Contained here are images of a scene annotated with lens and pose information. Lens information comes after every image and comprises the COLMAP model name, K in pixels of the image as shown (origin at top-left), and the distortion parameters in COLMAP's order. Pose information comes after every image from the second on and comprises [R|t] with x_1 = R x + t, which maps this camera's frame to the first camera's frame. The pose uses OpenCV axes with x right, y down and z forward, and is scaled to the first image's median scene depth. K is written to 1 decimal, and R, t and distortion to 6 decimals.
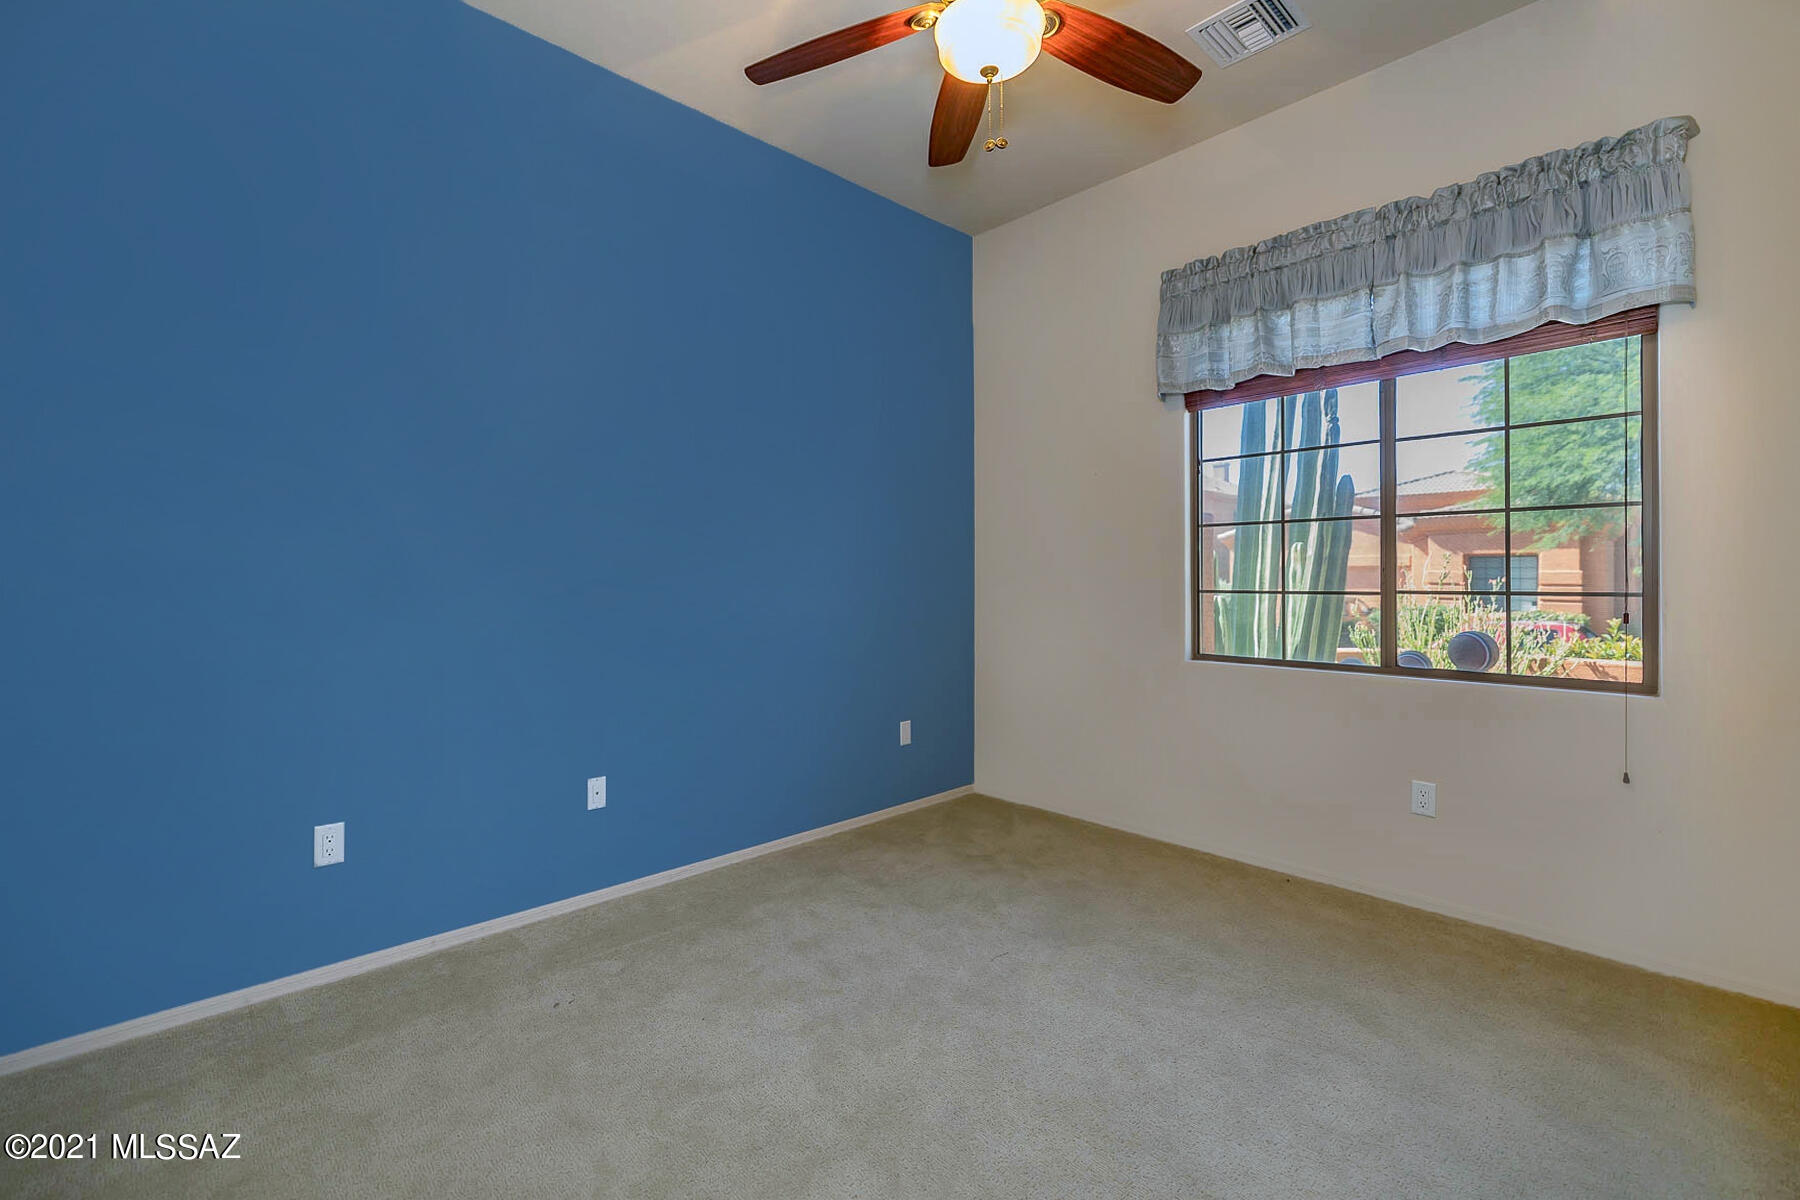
lens RADIAL K [[798.6, 0, 849.8], [0, 798.6, 578.2], [0, 0, 1]] dist [-0.001837, -0.000179]
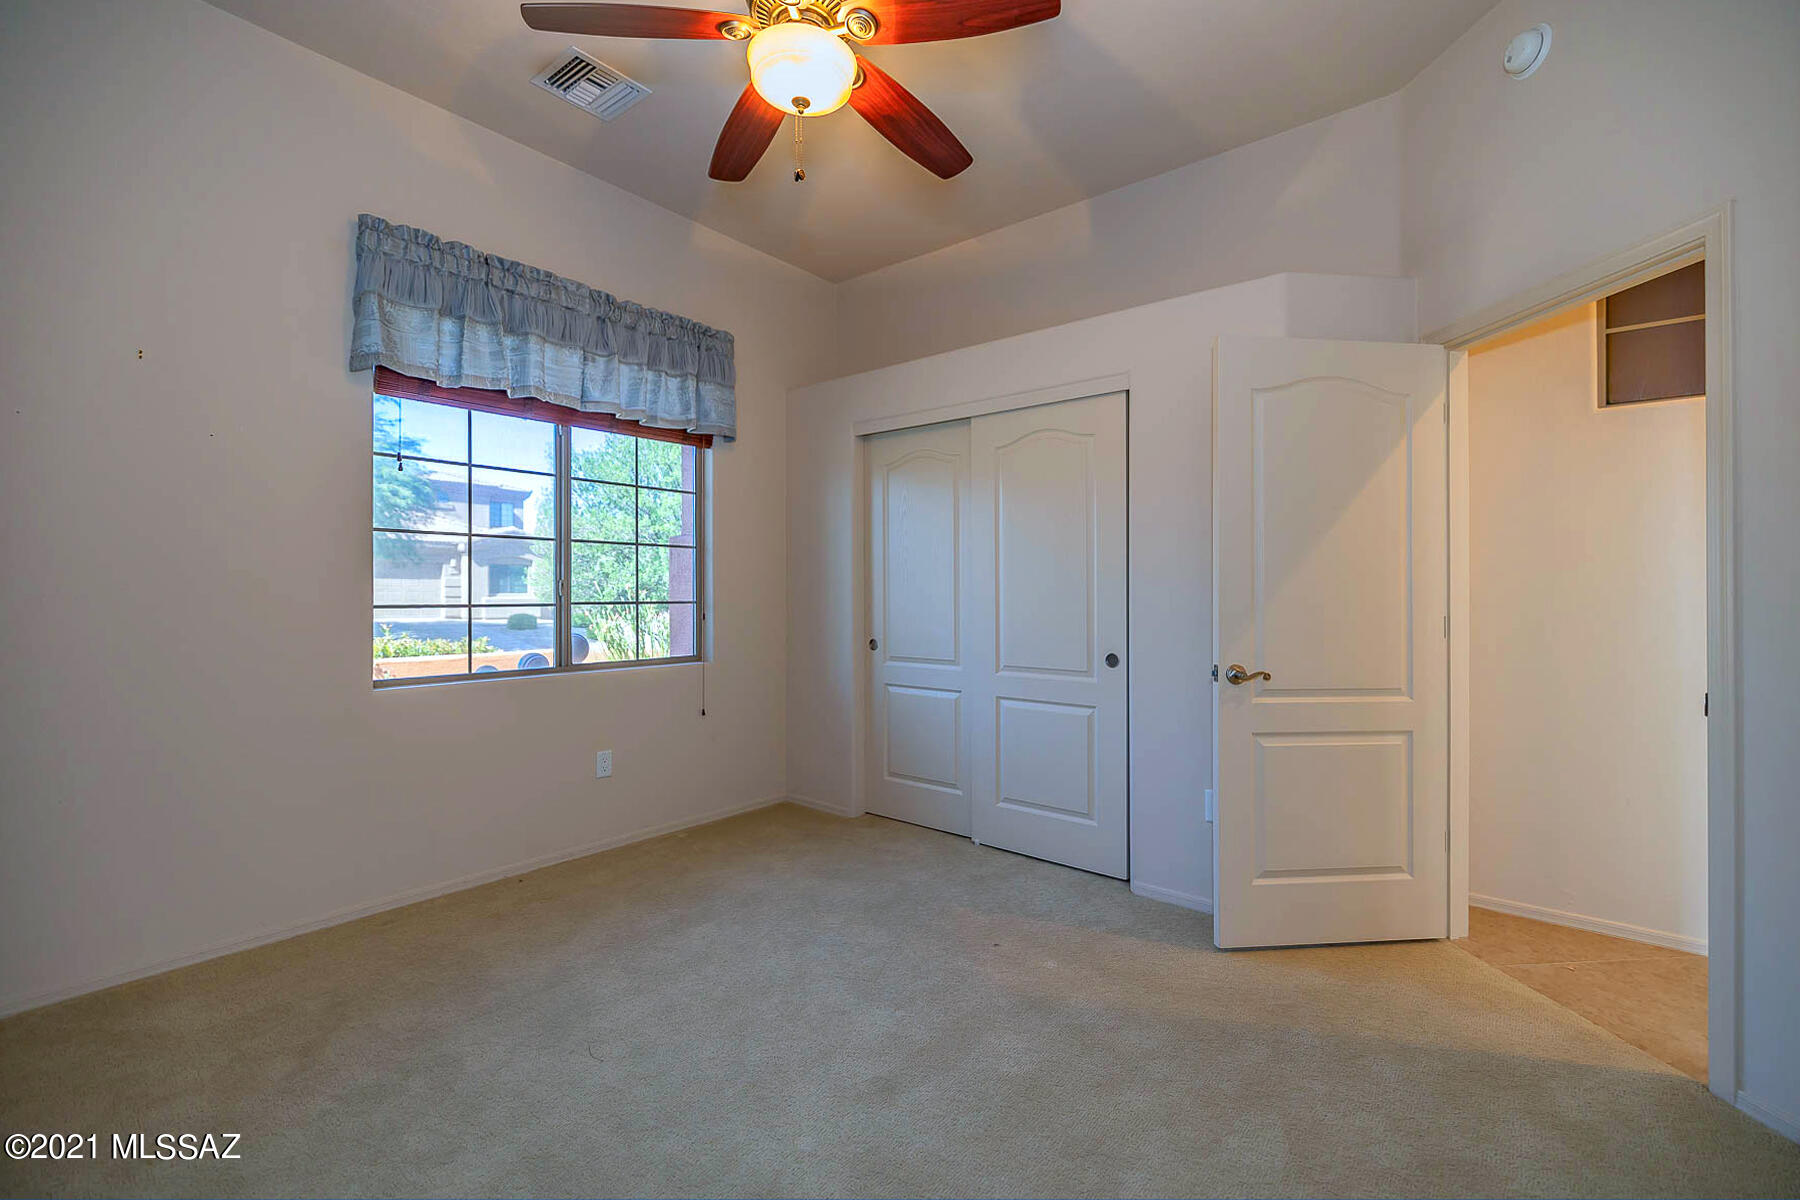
lens RADIAL K [[795.2, 0, 931.2], [0, 795.2, 587.4], [0, 0, 1]] dist [0.001809, 0.000515]
pose [[-0.200492, 0.009526, 0.979649, -0.642788], [0.001768, 0.999955, -0.009361, 0.005409], [-0.979694, -0.000145, -0.200500, 0.745631]]
